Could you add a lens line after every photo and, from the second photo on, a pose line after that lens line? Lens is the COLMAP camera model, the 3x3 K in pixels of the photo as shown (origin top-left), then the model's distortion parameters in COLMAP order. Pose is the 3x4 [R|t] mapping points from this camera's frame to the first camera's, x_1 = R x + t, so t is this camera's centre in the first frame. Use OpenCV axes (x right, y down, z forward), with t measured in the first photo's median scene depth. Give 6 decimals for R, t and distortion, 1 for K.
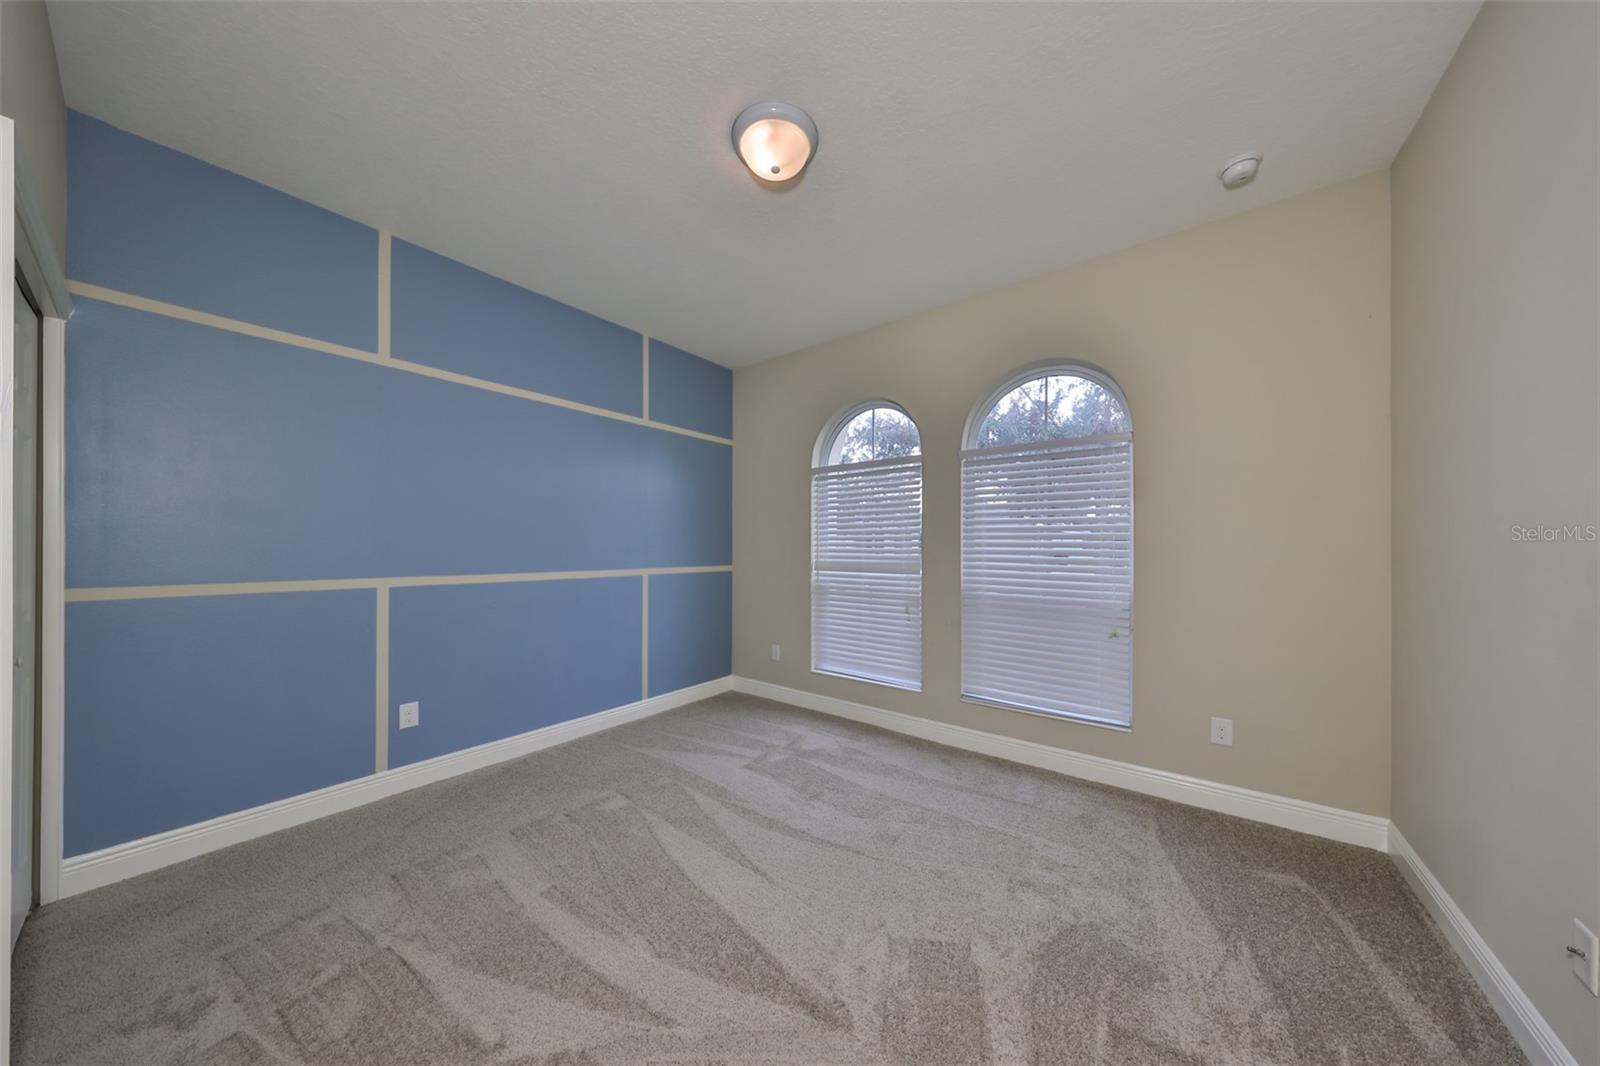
lens RADIAL K [[515.9, 0, 774.7], [0, 515.9, 548.2], [0, 0, 1]] dist [0.002399, -0.000215]
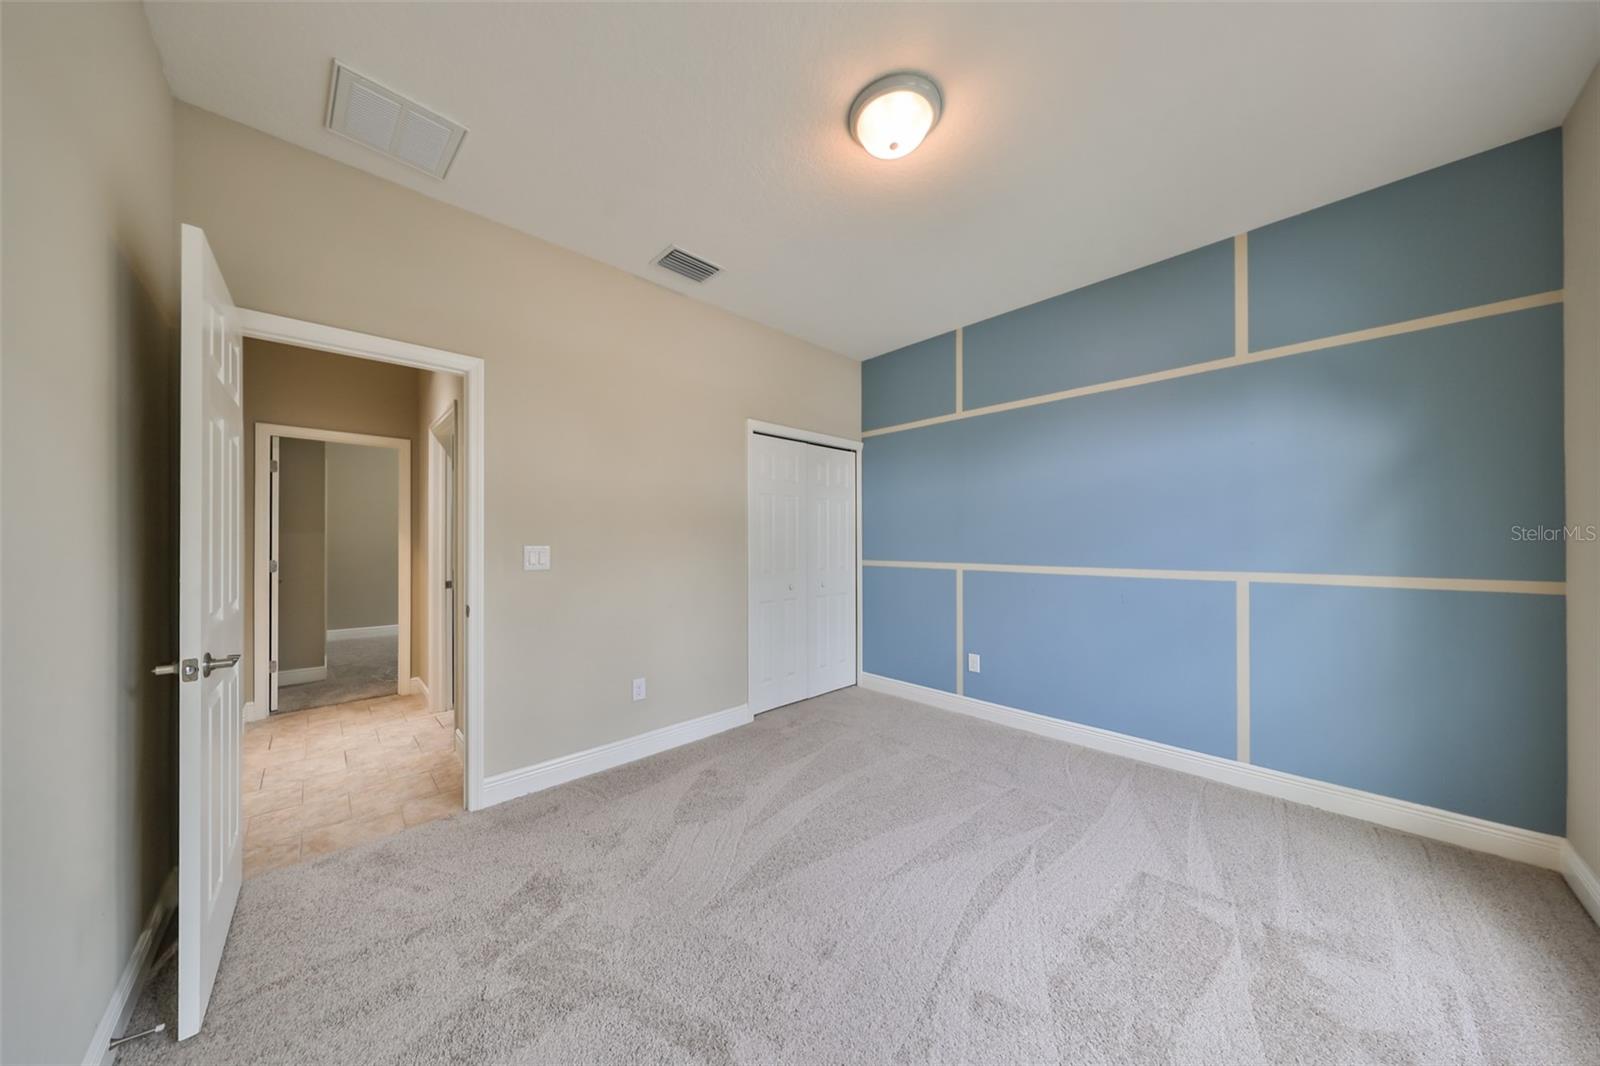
lens RADIAL K [[515.9, 0, 794.4], [0, 515.9, 540.3], [0, 0, 1]] dist [0.002399, -0.000215]
pose [[-0.148577, -0.003368, -0.988895, 0.661720], [0.005836, 0.999974, -0.004283, -0.004150], [0.988884, -0.006408, -0.148553, 0.651080]]
